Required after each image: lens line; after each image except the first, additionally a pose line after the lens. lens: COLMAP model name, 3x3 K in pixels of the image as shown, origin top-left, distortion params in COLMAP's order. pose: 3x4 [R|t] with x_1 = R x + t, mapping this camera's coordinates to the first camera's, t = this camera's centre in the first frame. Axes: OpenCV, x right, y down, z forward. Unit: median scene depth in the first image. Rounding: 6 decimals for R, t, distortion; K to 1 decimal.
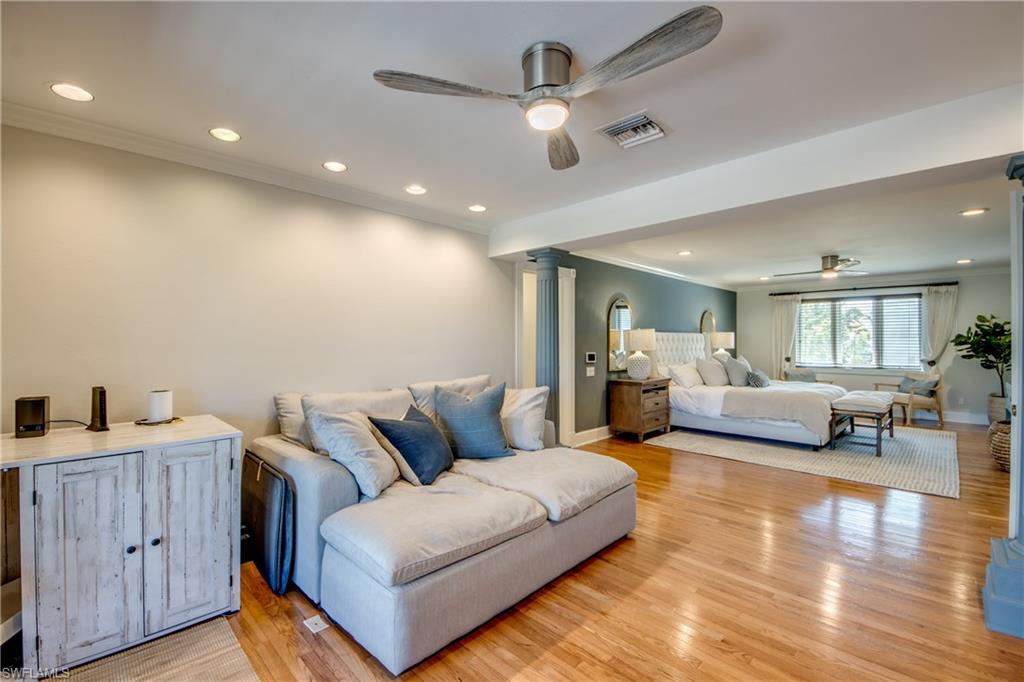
lens RADIAL K [[448.5, 0, 494.9], [0, 448.5, 345.9], [0, 0, 1]] dist [-0.001076, -0.000670]
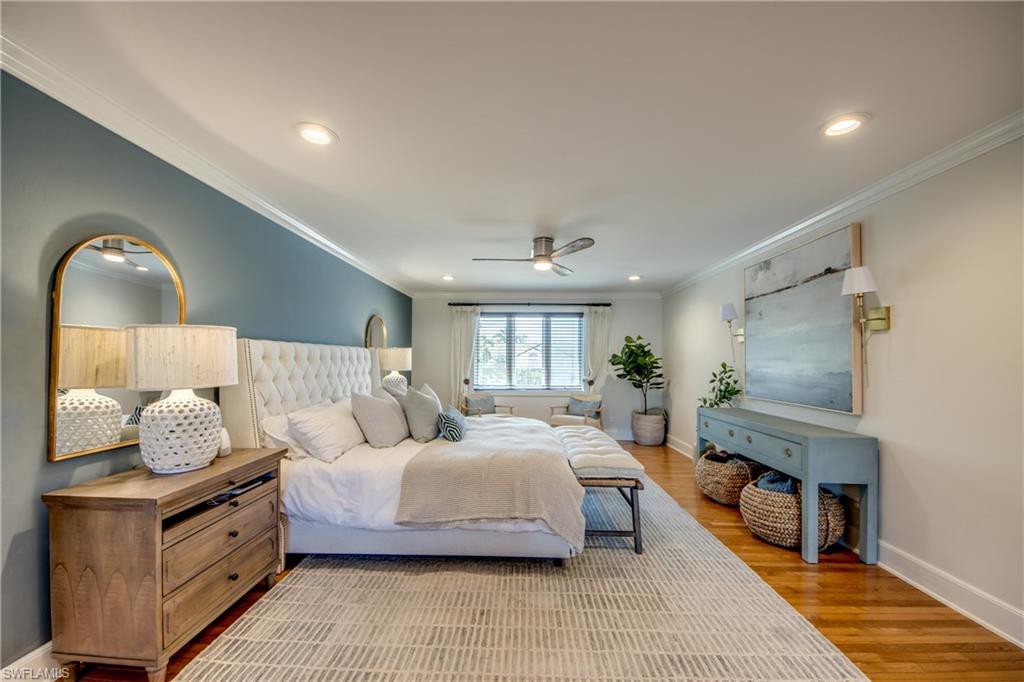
lens RADIAL K [[384.1, 0, 511.9], [0, 384.1, 343.1], [0, 0, 1]] dist [0.025362, -0.019781]
pose [[0.714912, 0.033234, 0.698424, 0.264225], [0.002998, 0.998715, -0.050592, -0.007791], [-0.699208, 0.038263, 0.713894, 0.541388]]
